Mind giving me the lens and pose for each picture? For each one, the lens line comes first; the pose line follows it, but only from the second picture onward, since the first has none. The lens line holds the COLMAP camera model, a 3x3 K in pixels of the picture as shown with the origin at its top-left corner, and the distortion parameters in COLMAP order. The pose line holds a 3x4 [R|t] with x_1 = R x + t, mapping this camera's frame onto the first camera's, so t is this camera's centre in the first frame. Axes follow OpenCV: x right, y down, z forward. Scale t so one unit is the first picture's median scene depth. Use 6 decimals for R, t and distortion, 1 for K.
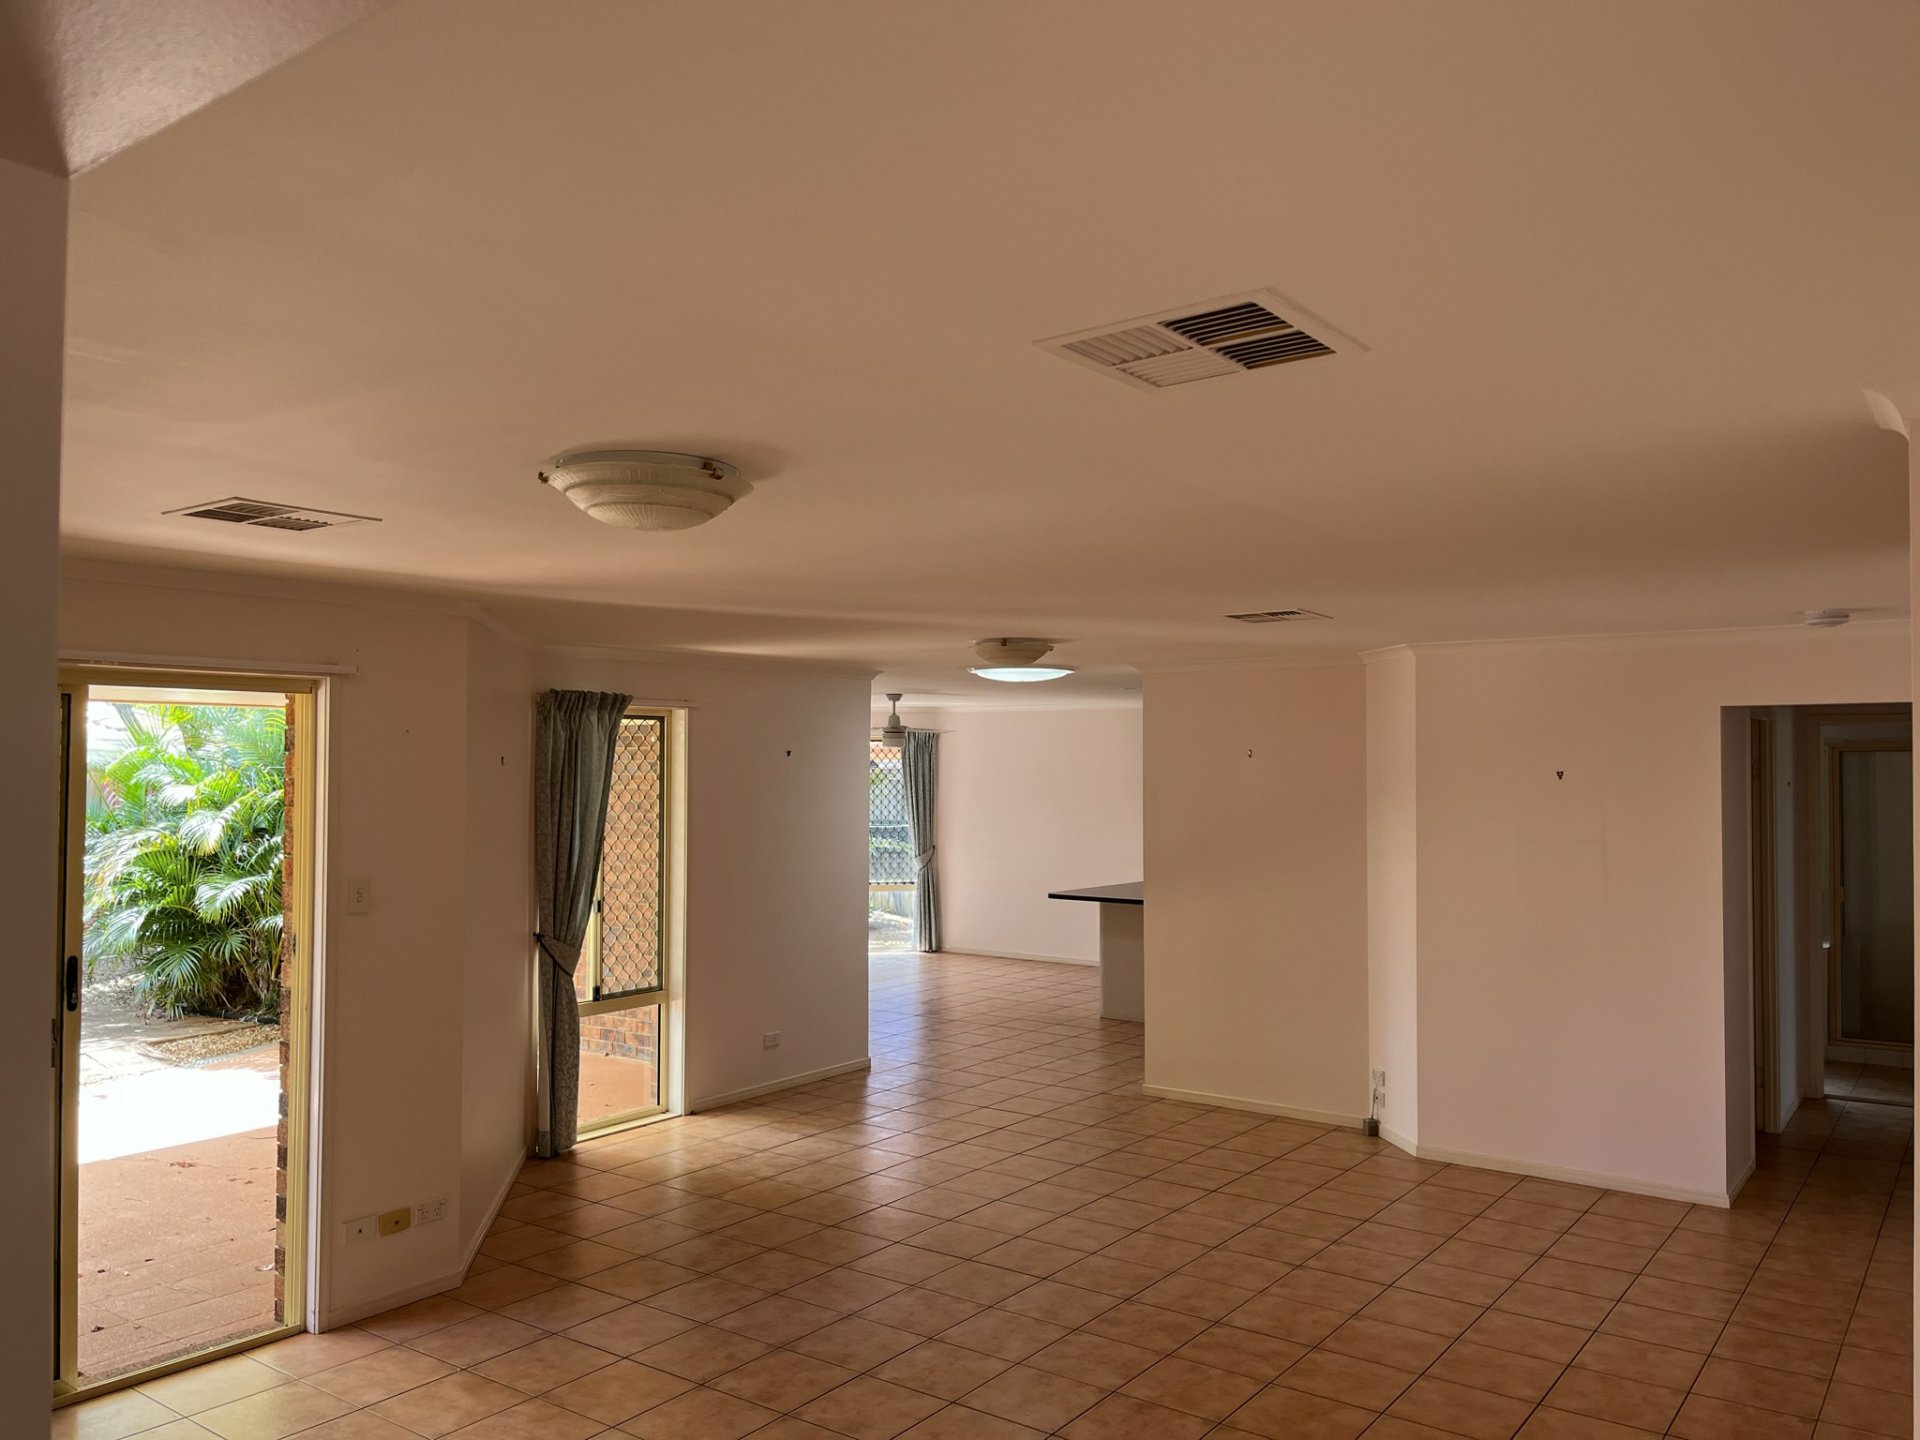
lens RADIAL K [[1455.7, 0, 986.4], [0, 1455.7, 721.1], [0, 0, 1]] dist [0.079607, -0.117480]
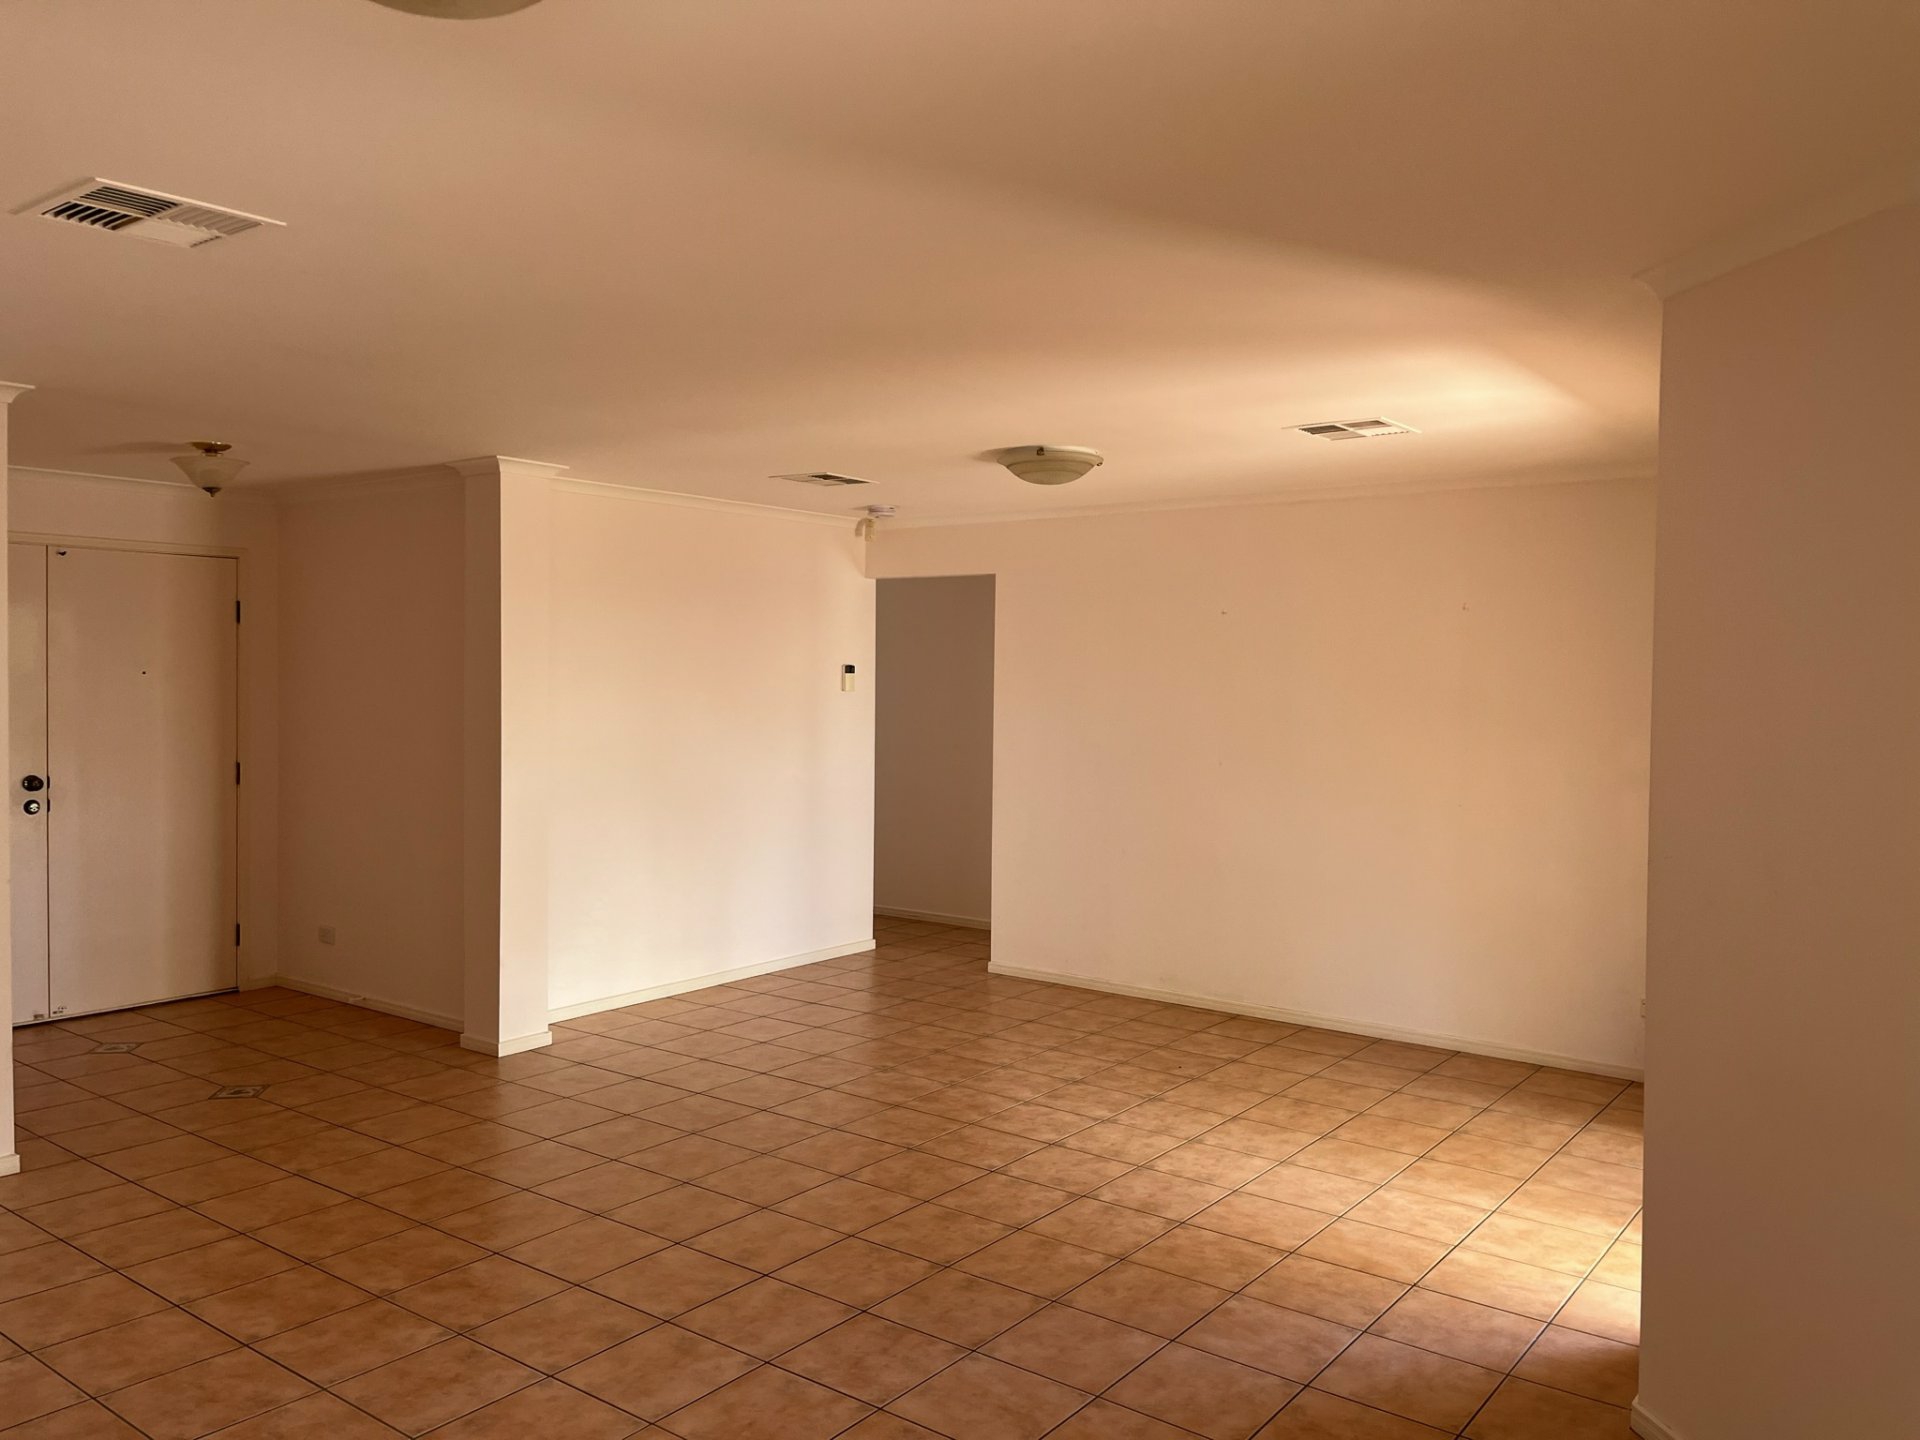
lens RADIAL K [[1455.7, 0, 986.4], [0, 1455.7, 721.1], [0, 0, 1]] dist [0.079607, -0.117480]
pose [[-0.999749, -0.014412, 0.017152, -0.108447], [-0.014426, 0.999896, -0.000689, 0.108014], [-0.017141, -0.000937, -0.999853, 1.729127]]
